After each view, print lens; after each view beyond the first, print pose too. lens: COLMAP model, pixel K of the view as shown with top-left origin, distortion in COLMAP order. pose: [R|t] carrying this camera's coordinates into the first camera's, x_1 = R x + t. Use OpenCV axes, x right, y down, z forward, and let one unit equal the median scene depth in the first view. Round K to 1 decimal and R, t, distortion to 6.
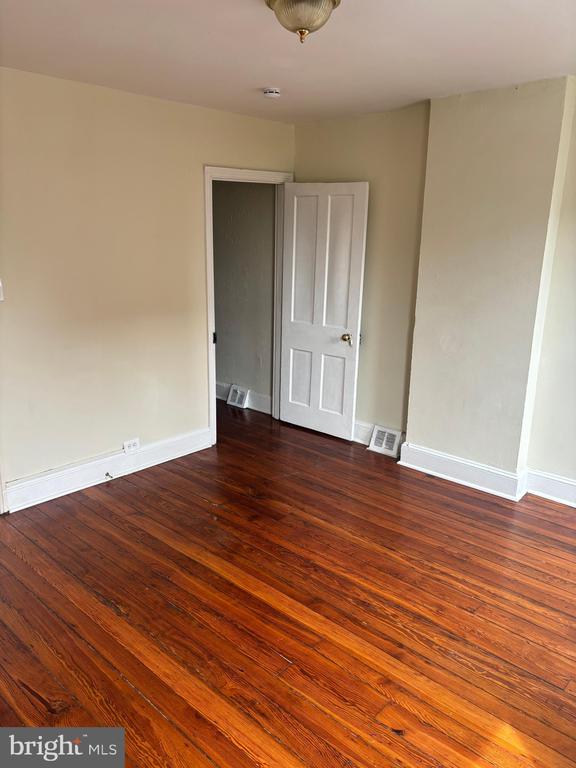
lens RADIAL K [[576.0, 0, 288.6], [0, 576.0, 388.4], [0, 0, 1]] dist [0.056554, -0.000329]
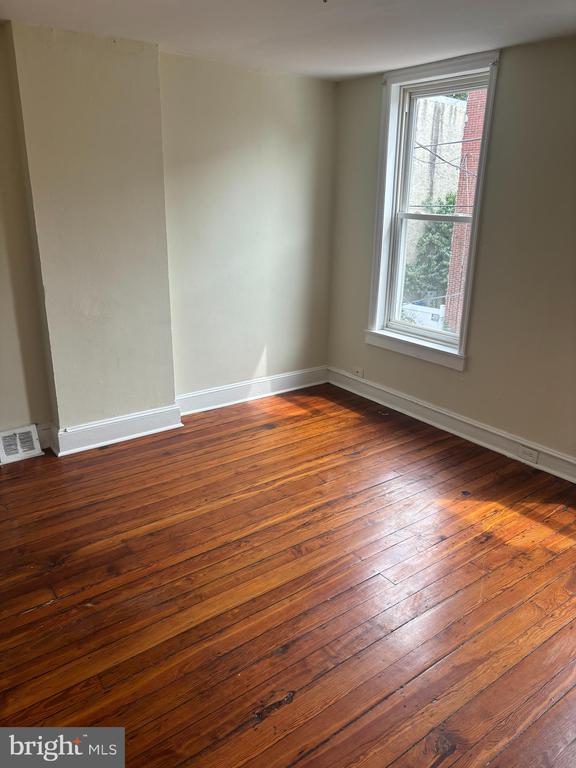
lens RADIAL K [[576.0, 0, 289.2], [0, 576.0, 380.5], [0, 0, 1]] dist [0.056554, -0.000329]
pose [[0.187914, -0.325701, 0.926611, -0.628338], [0.242299, 0.929632, 0.277625, -0.163603], [-0.951830, 0.172347, 0.253608, 0.518019]]
